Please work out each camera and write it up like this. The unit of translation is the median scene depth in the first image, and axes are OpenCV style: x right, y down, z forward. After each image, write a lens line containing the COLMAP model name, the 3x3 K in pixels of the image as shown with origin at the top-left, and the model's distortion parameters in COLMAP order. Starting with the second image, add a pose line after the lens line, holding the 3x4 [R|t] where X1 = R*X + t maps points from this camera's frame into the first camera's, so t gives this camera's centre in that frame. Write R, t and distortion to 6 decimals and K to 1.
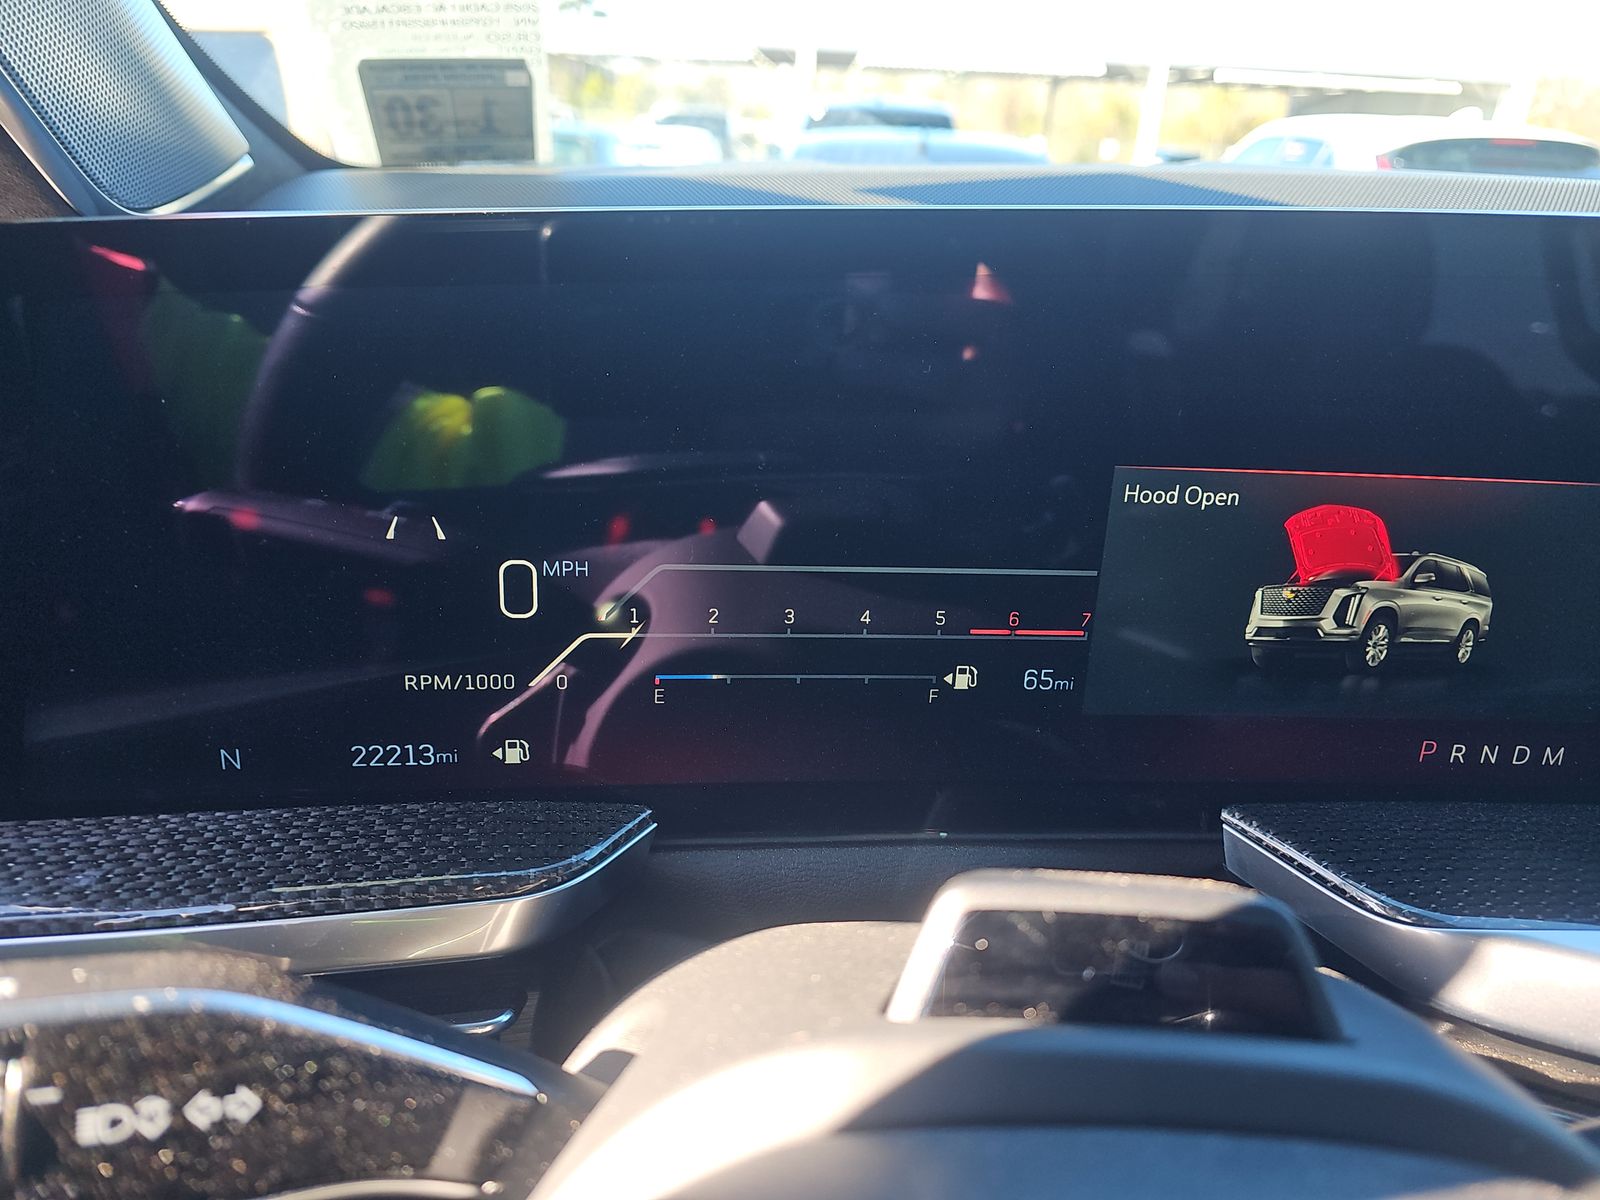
lens RADIAL K [[1046.5, 0, 806.1], [0, 1046.5, 593.6], [0, 0, 1]] dist [0.007215, -0.012396]
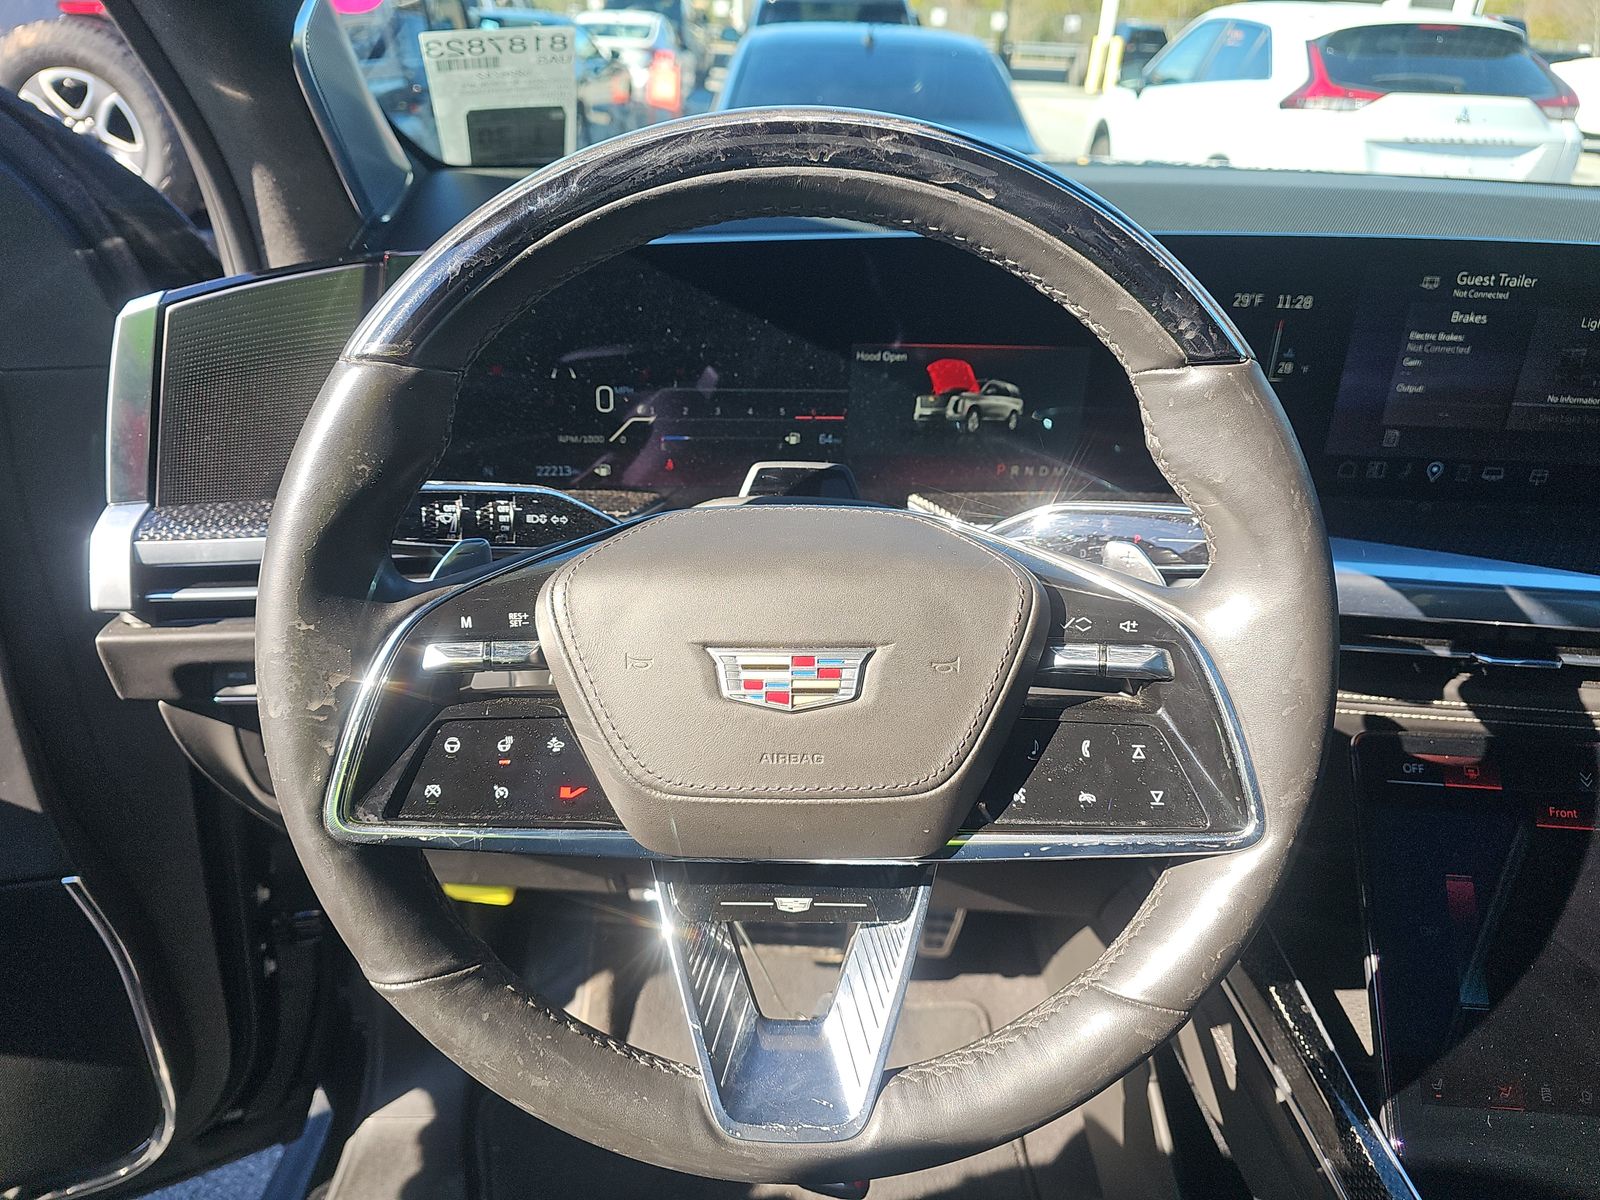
lens RADIAL K [[1046.5, 0, 794.5], [0, 1046.5, 599.4], [0, 0, 1]] dist [0.007215, -0.012396]
pose [[0.999664, -0.020349, 0.016080, 0.107903], [0.018492, 0.993957, 0.108197, 0.184289], [-0.018185, -0.107863, 0.993999, -1.344899]]
